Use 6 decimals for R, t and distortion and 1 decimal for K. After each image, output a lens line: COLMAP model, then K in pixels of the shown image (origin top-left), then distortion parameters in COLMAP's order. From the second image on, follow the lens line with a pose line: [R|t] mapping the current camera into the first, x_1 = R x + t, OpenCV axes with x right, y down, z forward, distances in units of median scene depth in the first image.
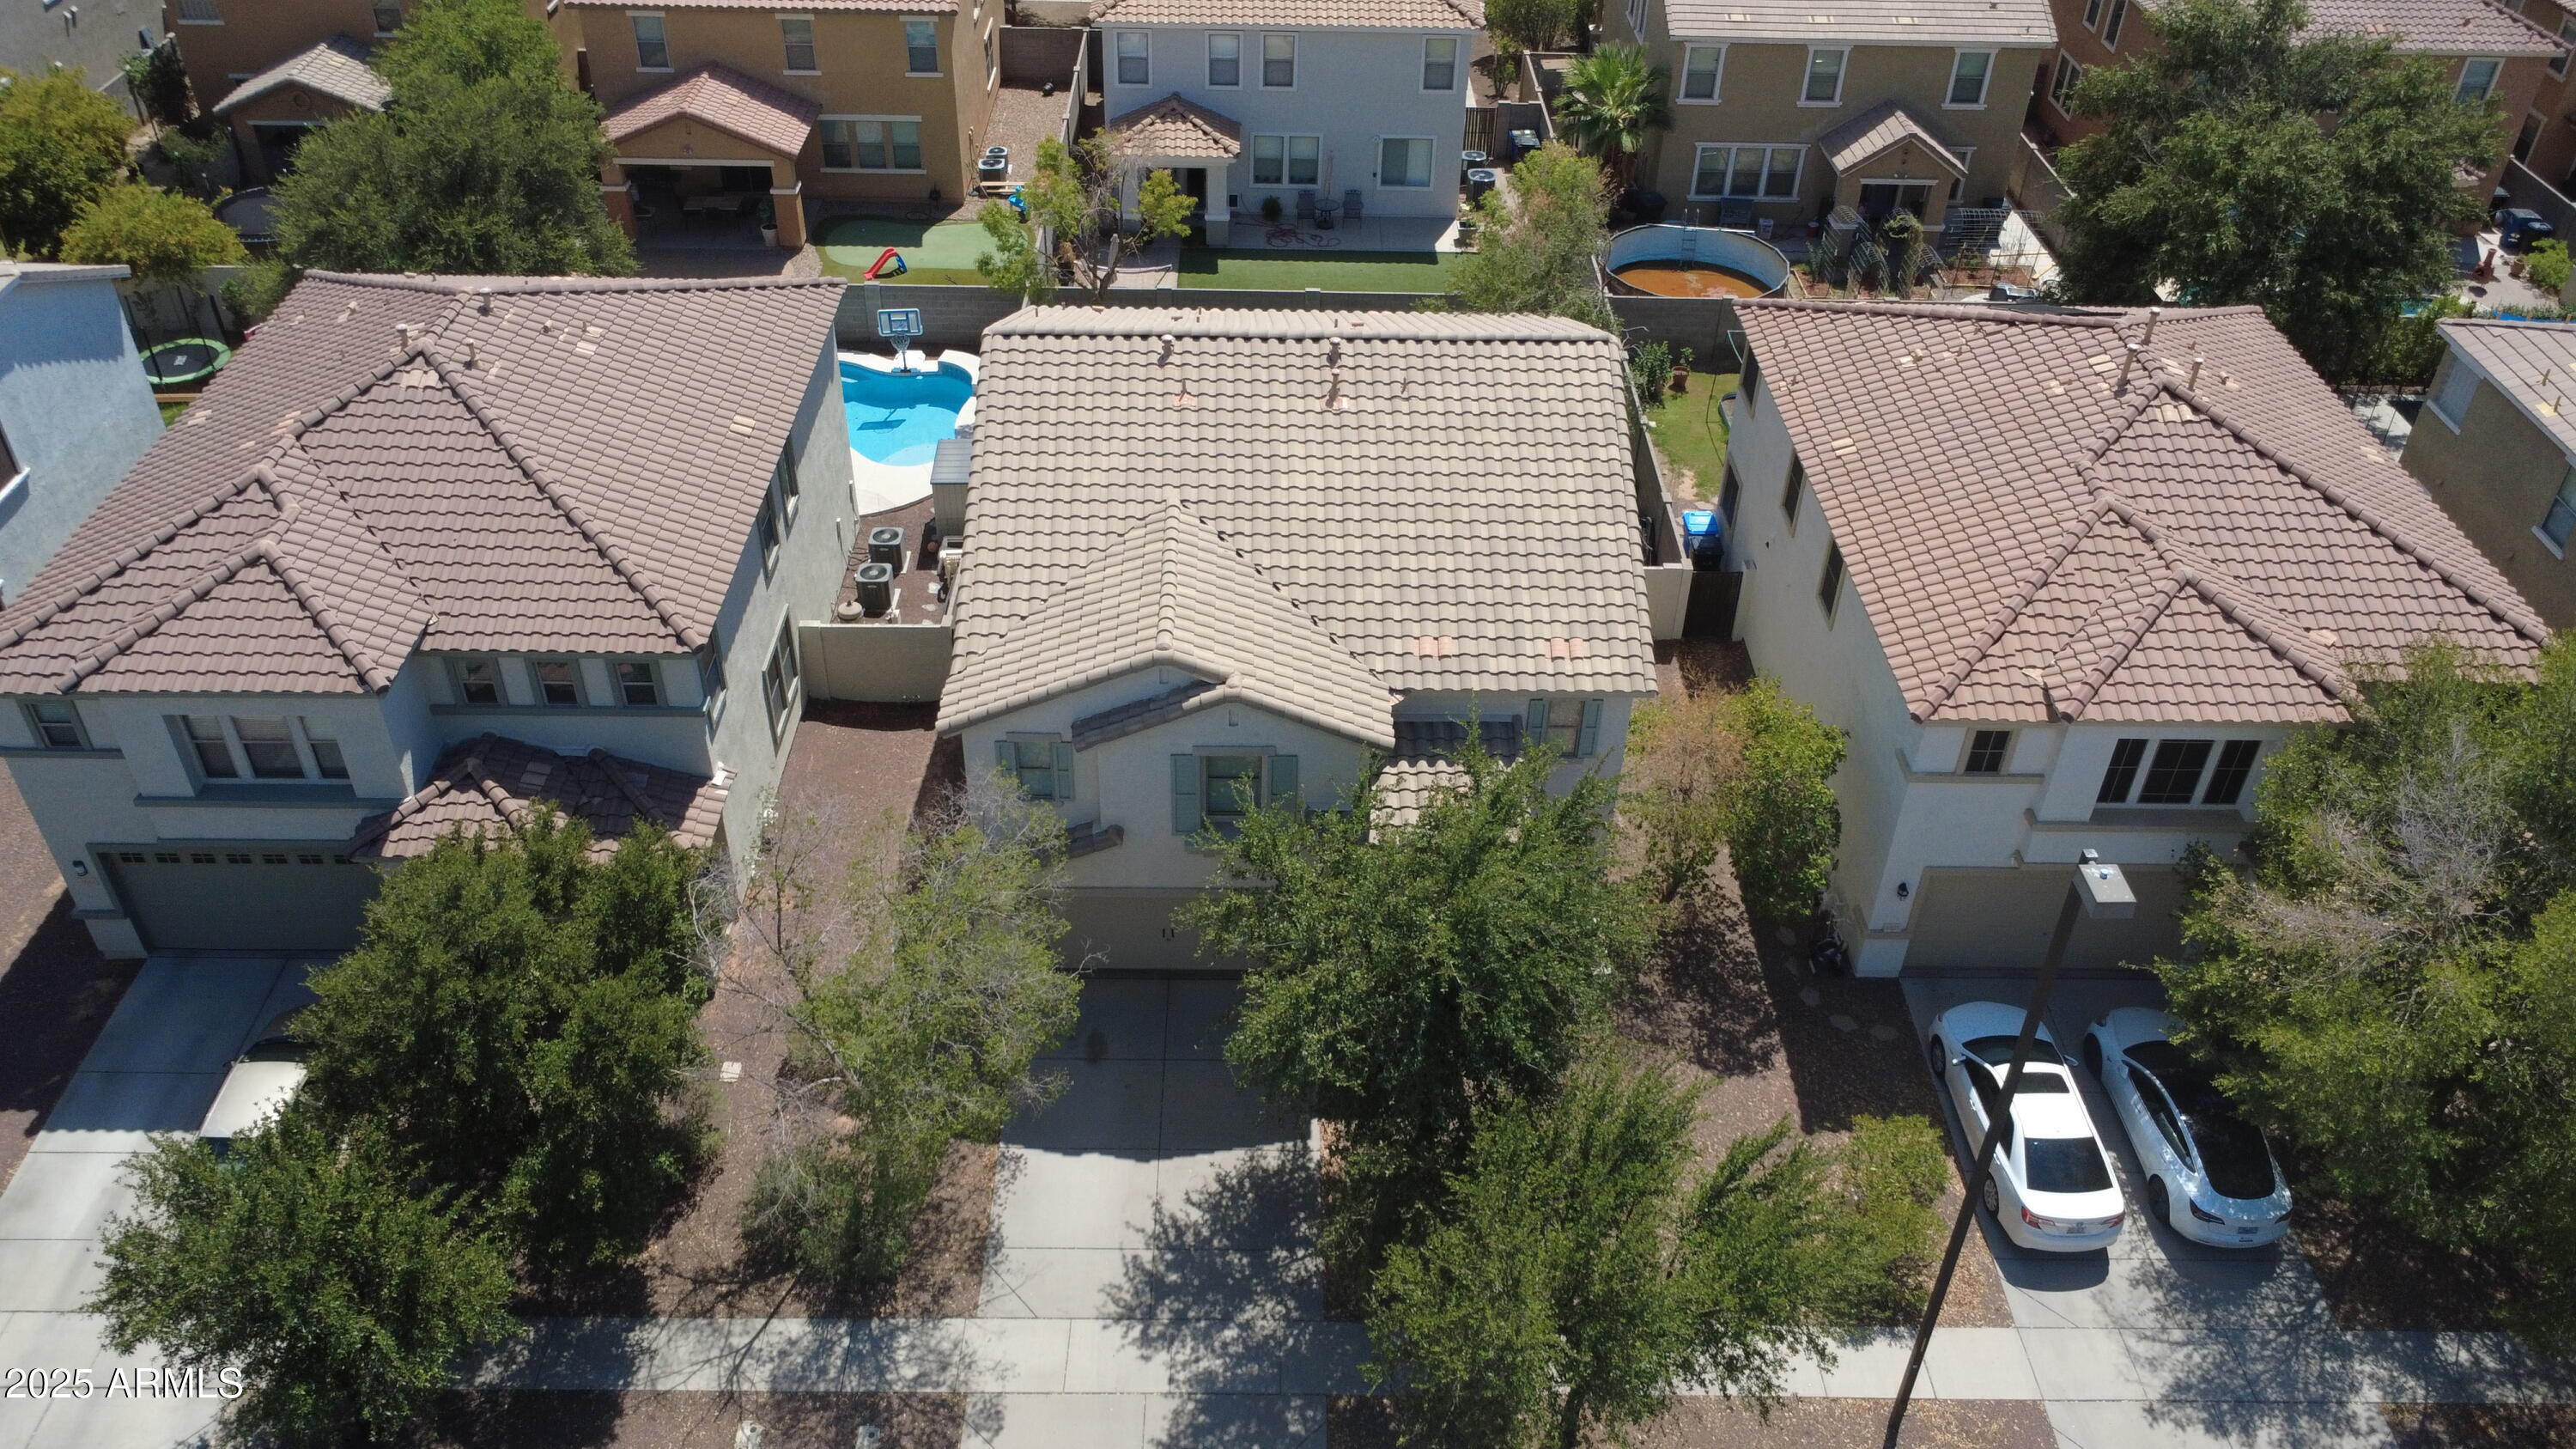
lens RADIAL K [[1993.8, 0, 1284.3], [0, 1993.8, 660.7], [0, 0, 1]] dist [0.004627, -0.008234]
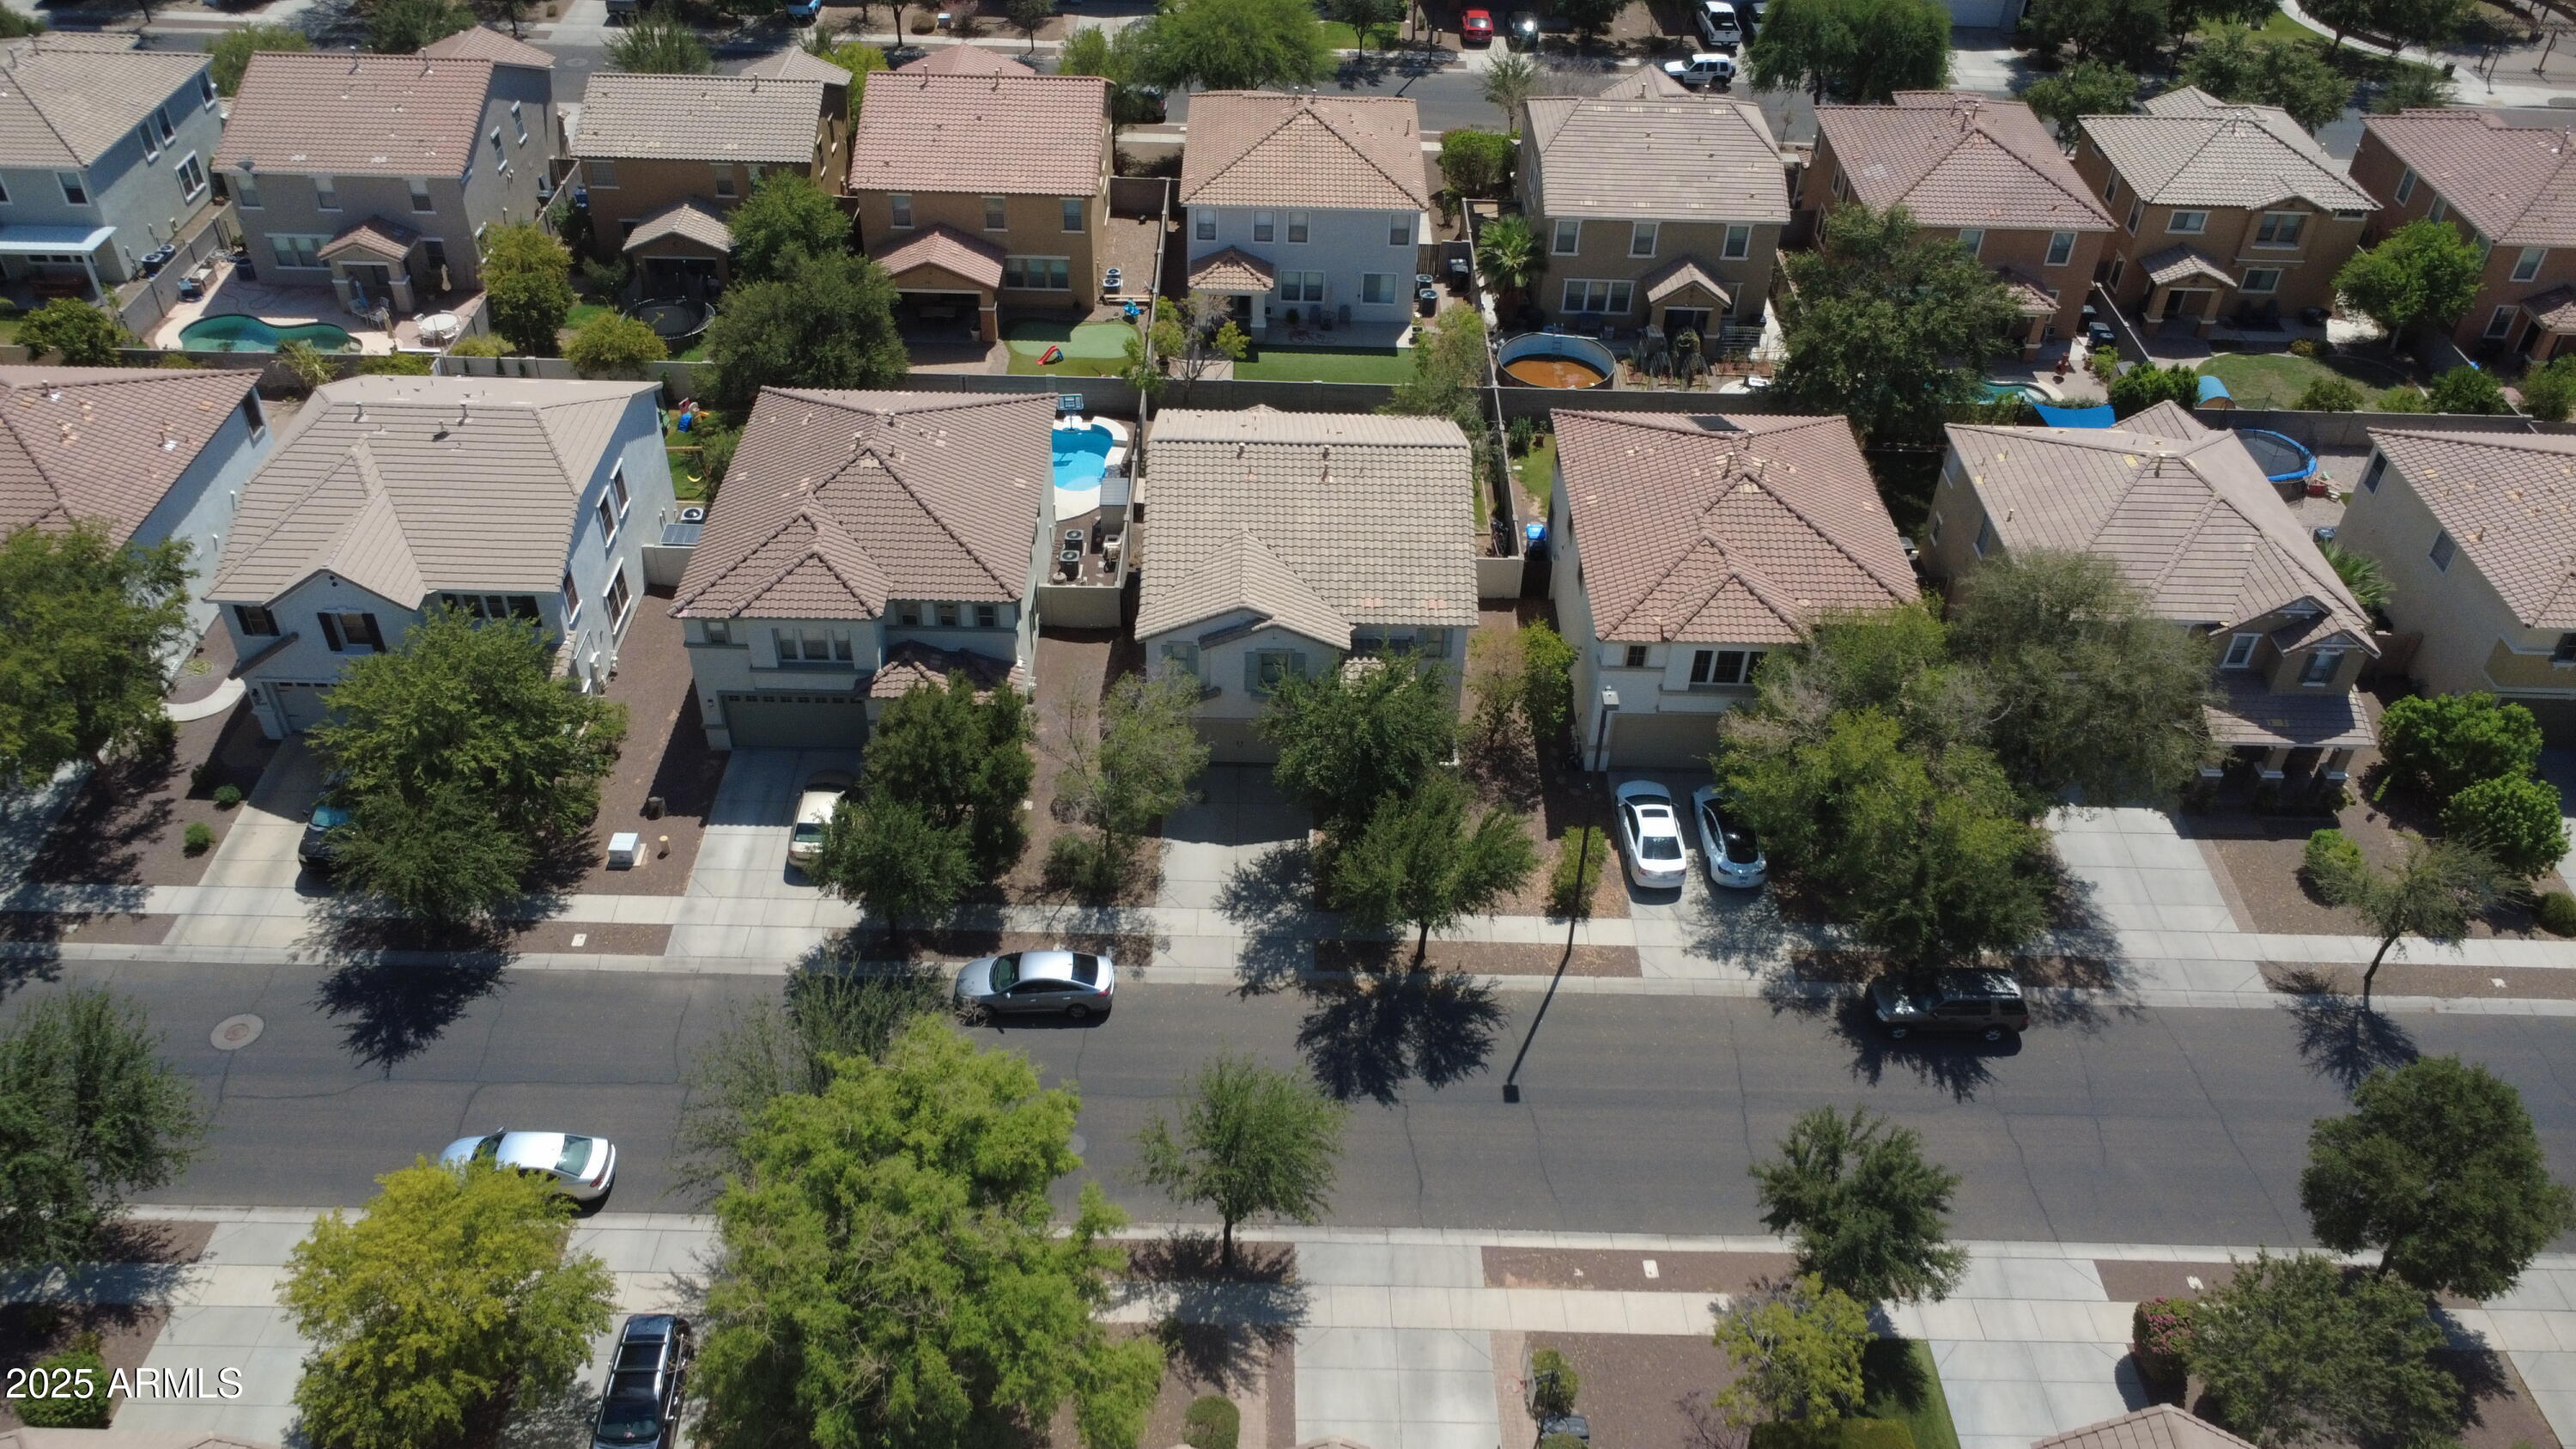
lens RADIAL K [[1993.8, 0, 1284.3], [0, 1993.8, 660.7], [0, 0, 1]] dist [0.004627, -0.008234]
pose [[0.999928, 0.011218, -0.004372, -0.005605], [-0.011082, 0.999489, 0.029989, -0.007826], [0.004706, -0.029938, 0.999541, -1.075444]]
